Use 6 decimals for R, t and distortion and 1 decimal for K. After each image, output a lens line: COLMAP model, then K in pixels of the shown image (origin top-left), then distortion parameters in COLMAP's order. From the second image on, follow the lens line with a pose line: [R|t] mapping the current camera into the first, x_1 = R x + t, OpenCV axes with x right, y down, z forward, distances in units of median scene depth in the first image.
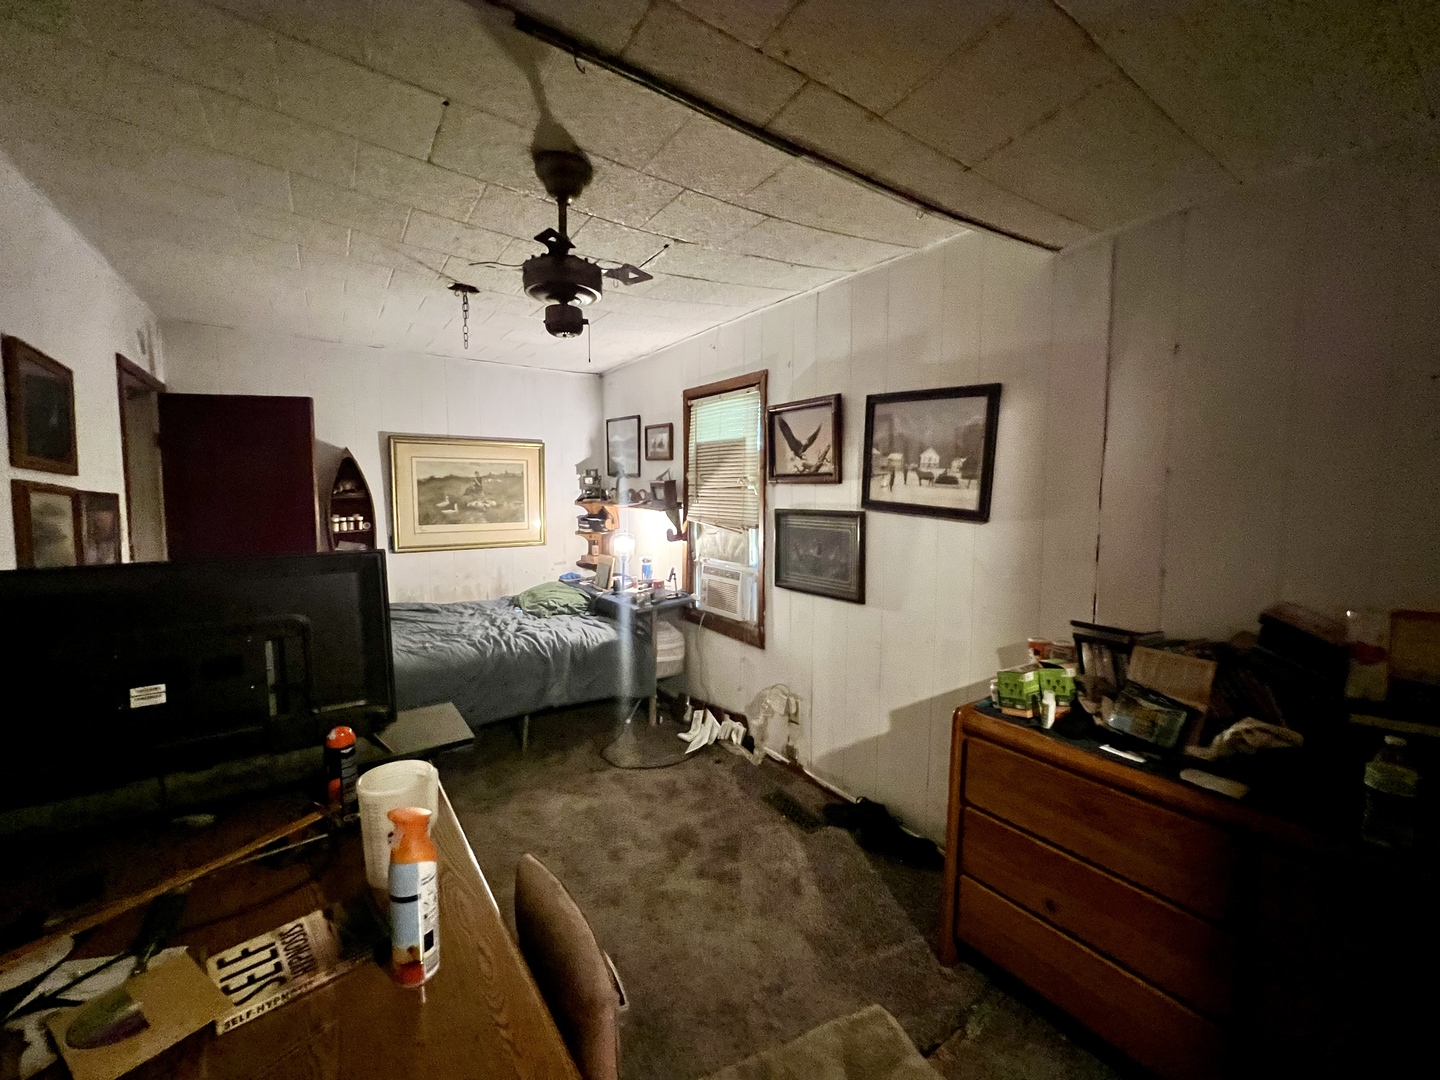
lens RADIAL K [[579.0, 0, 720.0], [0, 579.0, 540.0], [0, 0, 1]] dist [-0.001170, 0.000456]
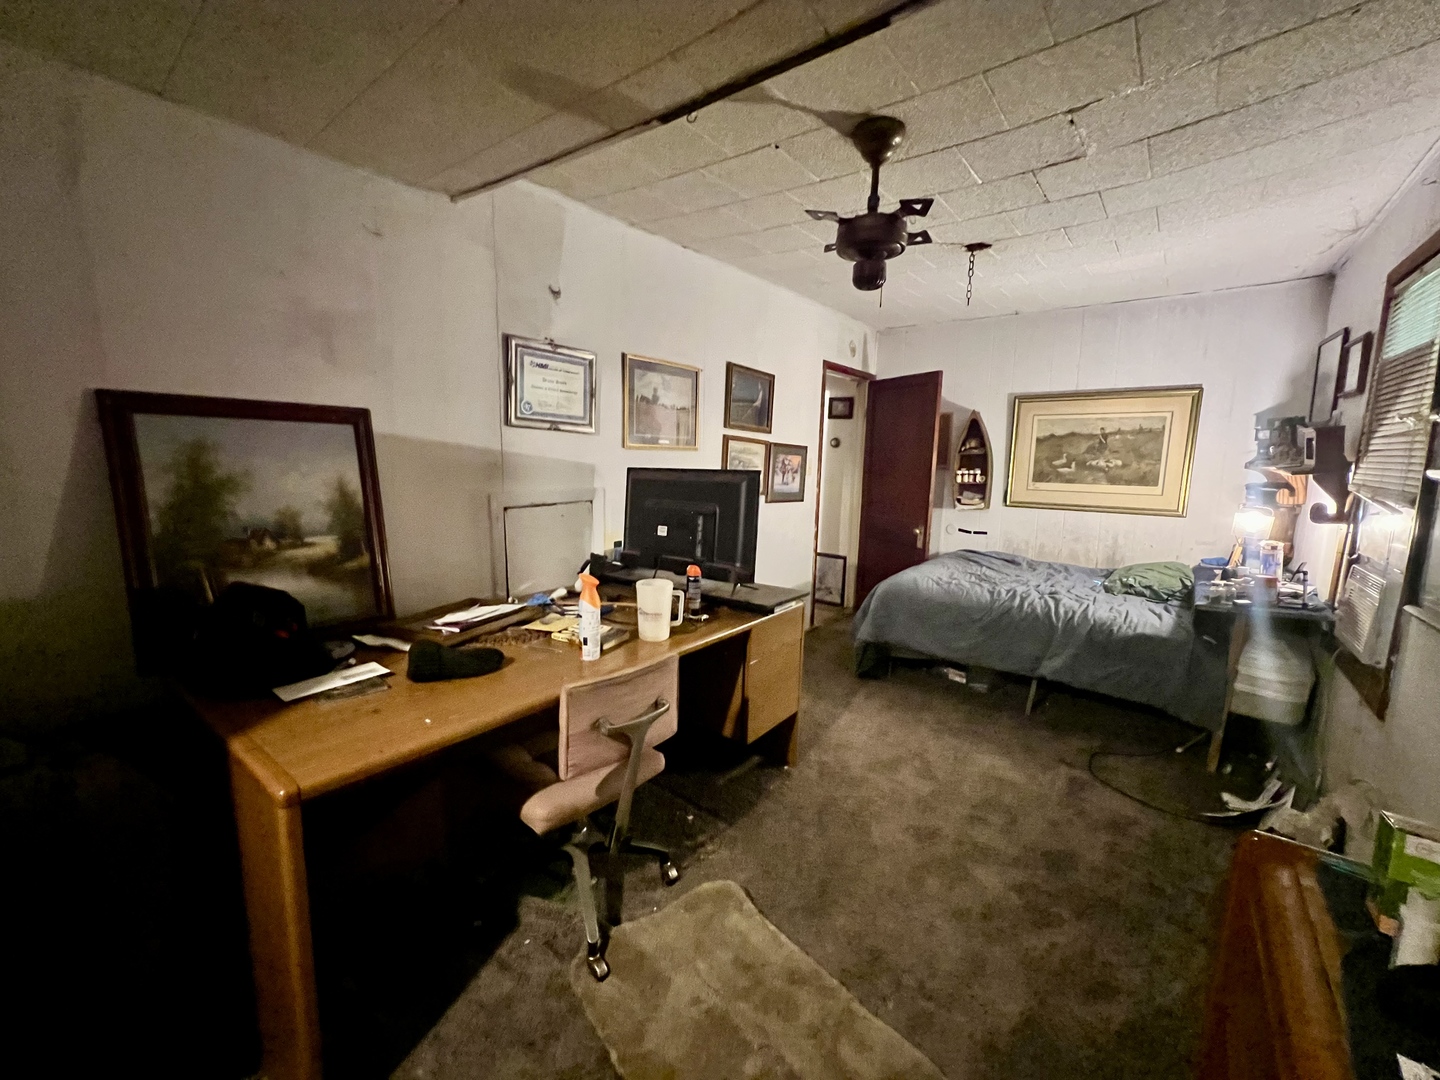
lens RADIAL K [[579.0, 0, 720.0], [0, 579.0, 540.0], [0, 0, 1]] dist [-0.001170, 0.000456]
pose [[0.295488, 0.141436, -0.944819, 0.327826], [-0.098116, 0.988244, 0.117252, 0.011124], [0.950295, 0.058055, 0.305891, 0.173686]]
